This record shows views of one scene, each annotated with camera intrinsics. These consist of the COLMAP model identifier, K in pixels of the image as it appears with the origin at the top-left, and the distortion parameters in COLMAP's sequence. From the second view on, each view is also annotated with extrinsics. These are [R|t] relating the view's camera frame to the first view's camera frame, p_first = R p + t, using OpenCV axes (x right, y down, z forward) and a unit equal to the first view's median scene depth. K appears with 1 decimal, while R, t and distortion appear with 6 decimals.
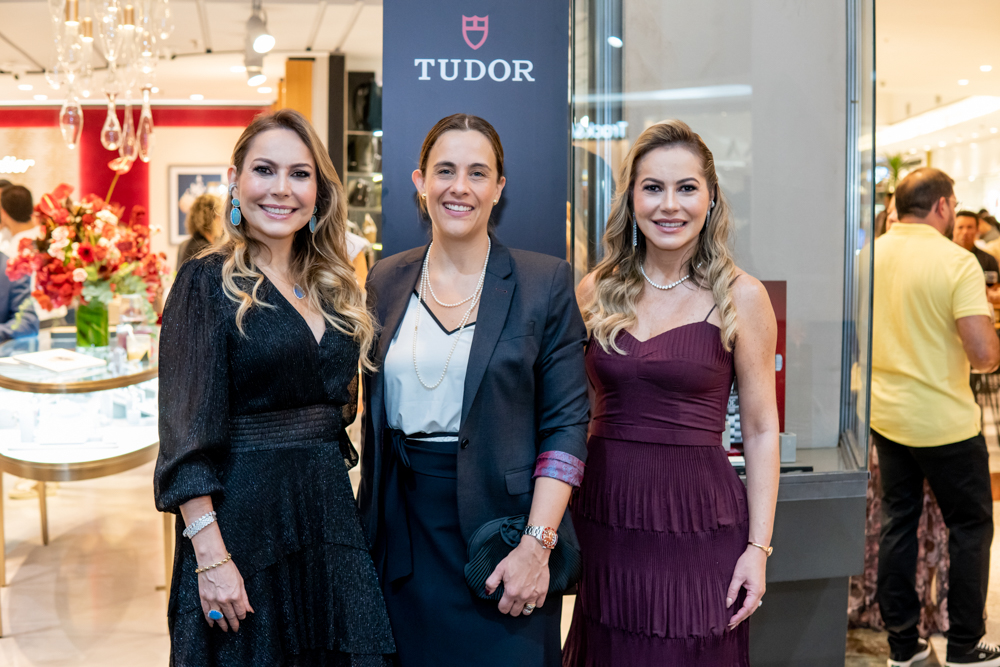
lens RADIAL K [[1357.8, 0, 500.0], [0, 1357.8, 333.5], [0, 0, 1]] dist [-0.107201, -0.421949]
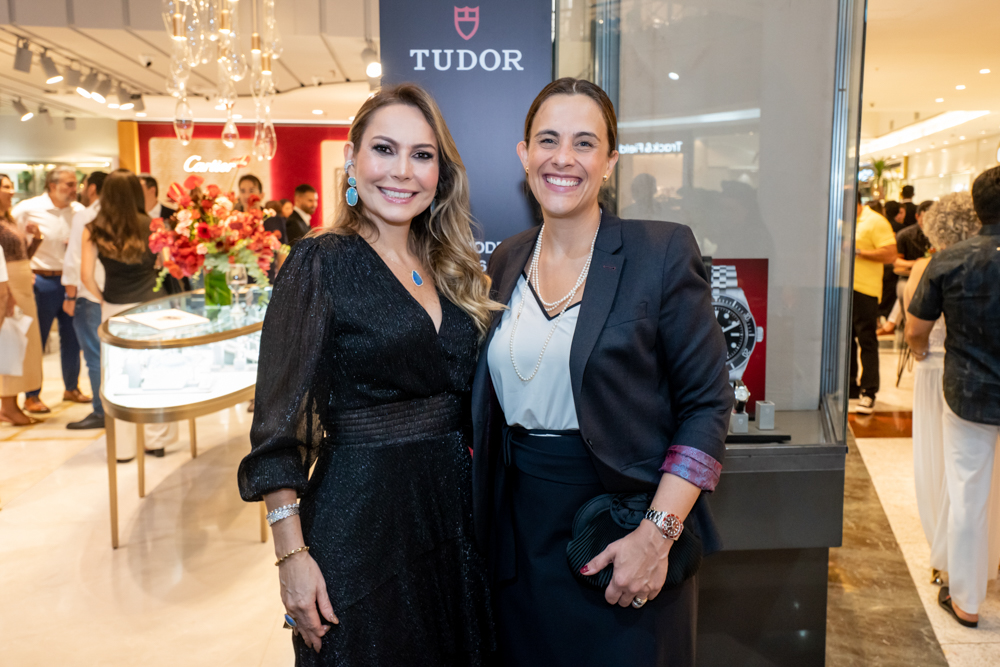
lens RADIAL K [[914.6, 0, 502.6], [0, 914.6, 313.0], [0, 0, 1]] dist [0.058379, -0.002738]
pose [[0.995323, 0.010452, -0.096031, 0.049440], [-0.007798, 0.999578, 0.027969, -0.010169], [0.096283, -0.027090, 0.994985, 0.170689]]
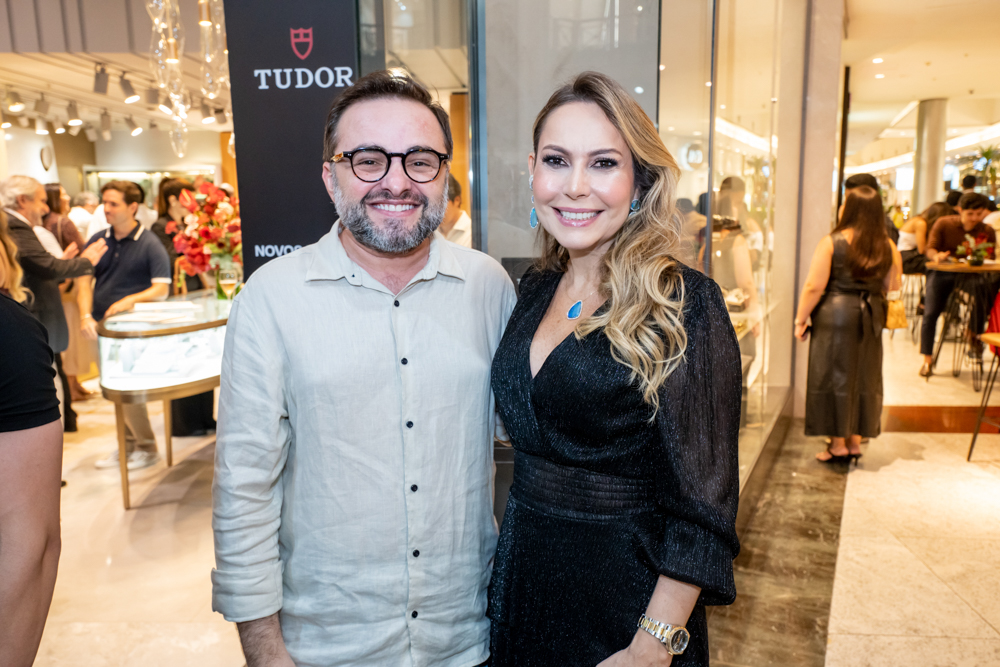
lens RADIAL K [[855.7, 0, 483.0], [0, 855.7, 336.4], [0, 0, 1]] dist [0.052385, 0.012274]
pose [[0.969242, 0.024144, -0.244924, 0.192707], [-0.007722, 0.997670, 0.067792, -0.015872], [0.245990, -0.063816, 0.967169, 0.190771]]
